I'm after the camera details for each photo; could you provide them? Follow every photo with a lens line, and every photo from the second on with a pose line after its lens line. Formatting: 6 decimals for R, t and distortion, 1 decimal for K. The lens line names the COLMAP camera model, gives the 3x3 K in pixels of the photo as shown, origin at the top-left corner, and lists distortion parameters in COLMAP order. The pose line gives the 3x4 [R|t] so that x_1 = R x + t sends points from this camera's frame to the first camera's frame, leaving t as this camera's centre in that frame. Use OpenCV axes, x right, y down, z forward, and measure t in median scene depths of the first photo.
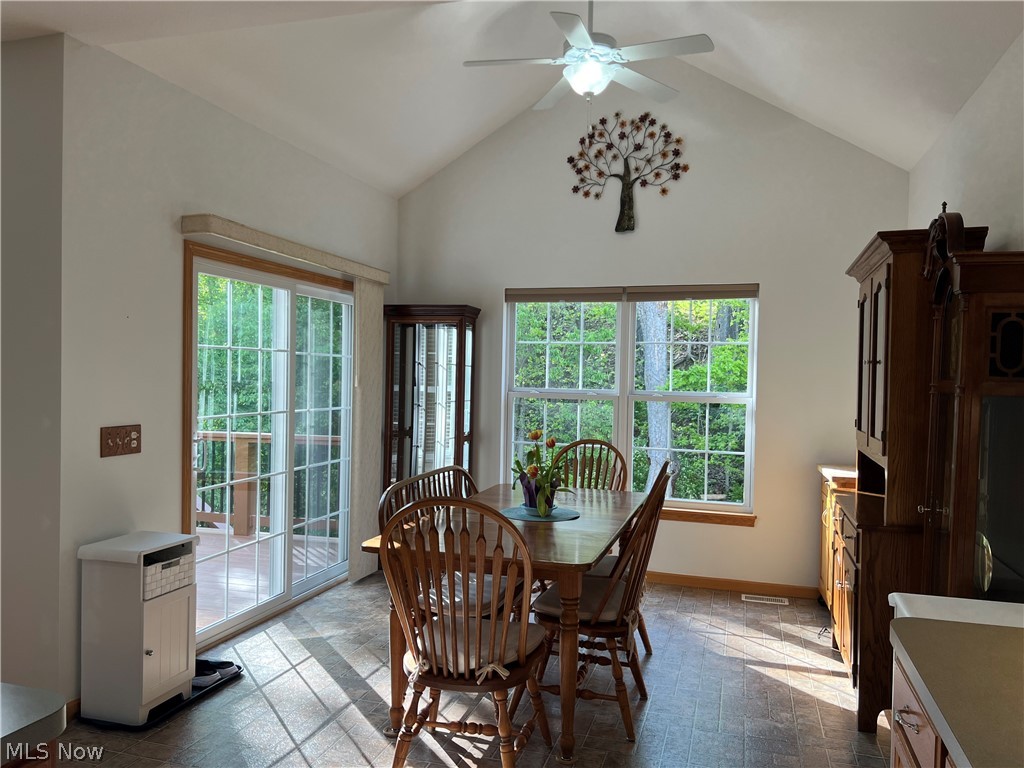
lens RADIAL K [[772.0, 0, 509.9], [0, 772.0, 393.9], [0, 0, 1]] dist [0.063701, -0.002405]
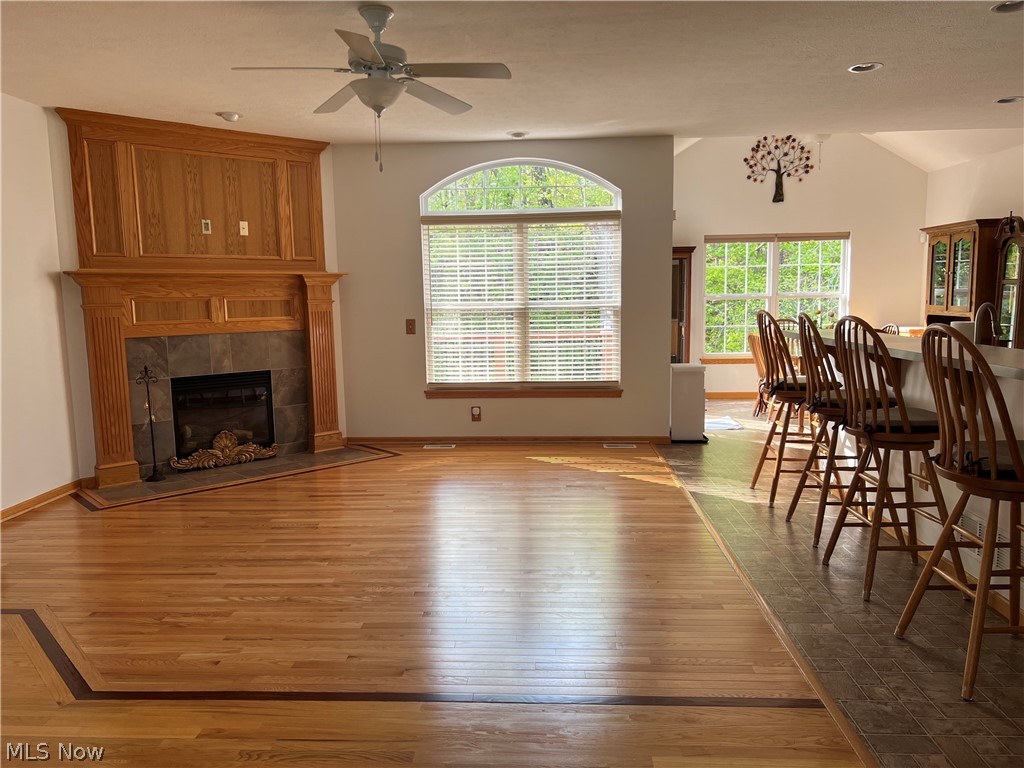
lens RADIAL K [[772.0, 0, 514.4], [0, 772.0, 378.8], [0, 0, 1]] dist [0.063701, -0.002405]
pose [[0.967847, -0.055433, 0.245355, -0.894636], [0.034336, 0.995400, 0.089446, 0.011633], [-0.249184, -0.078146, 0.965298, -0.602305]]
